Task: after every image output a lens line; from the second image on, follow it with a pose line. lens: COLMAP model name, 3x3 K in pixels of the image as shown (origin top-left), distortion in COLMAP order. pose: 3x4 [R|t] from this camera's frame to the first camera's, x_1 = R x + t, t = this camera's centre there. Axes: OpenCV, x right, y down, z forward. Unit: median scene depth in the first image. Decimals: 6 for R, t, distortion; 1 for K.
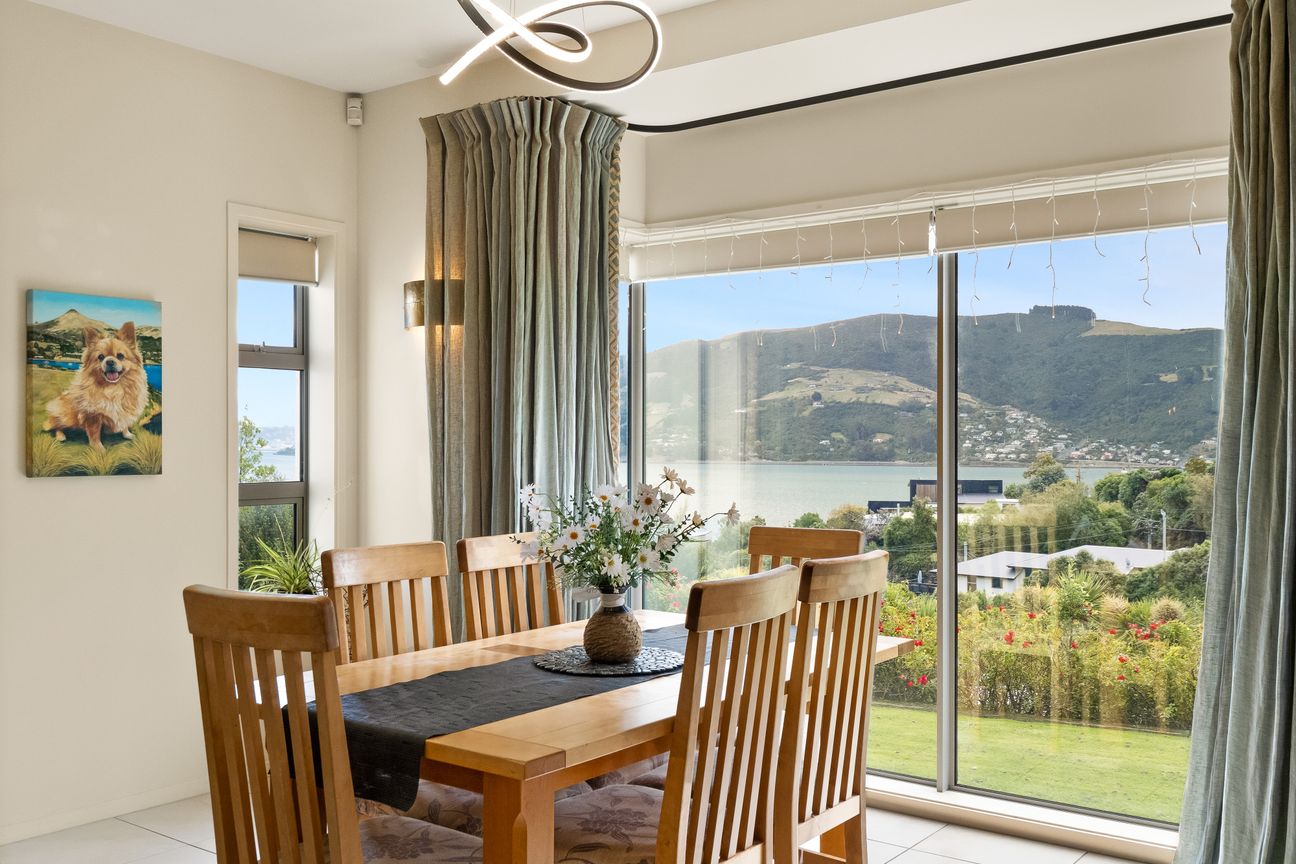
lens RADIAL K [[1169.3, 0, 656.7], [0, 1169.3, 431.8], [0, 0, 1]] dist [0.035900, -0.015504]
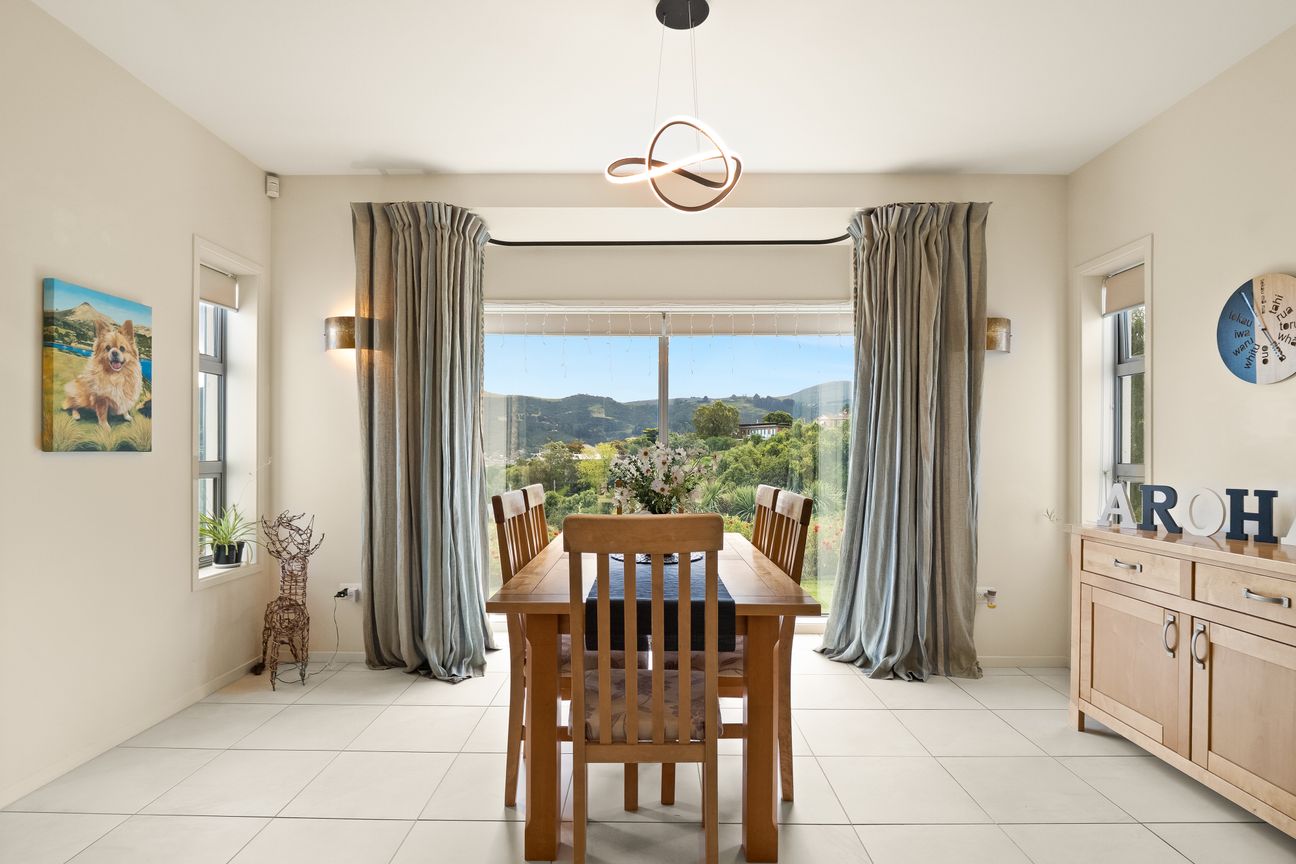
lens RADIAL K [[636.1, 0, 641.1], [0, 636.1, 440.9], [0, 0, 1]] dist [-0.003301, 0.000038]
pose [[0.811709, 0.011882, 0.583941, -0.387072], [-0.005852, 0.999908, -0.012211, 0.029534], [-0.584032, 0.006495, 0.811705, 0.188274]]
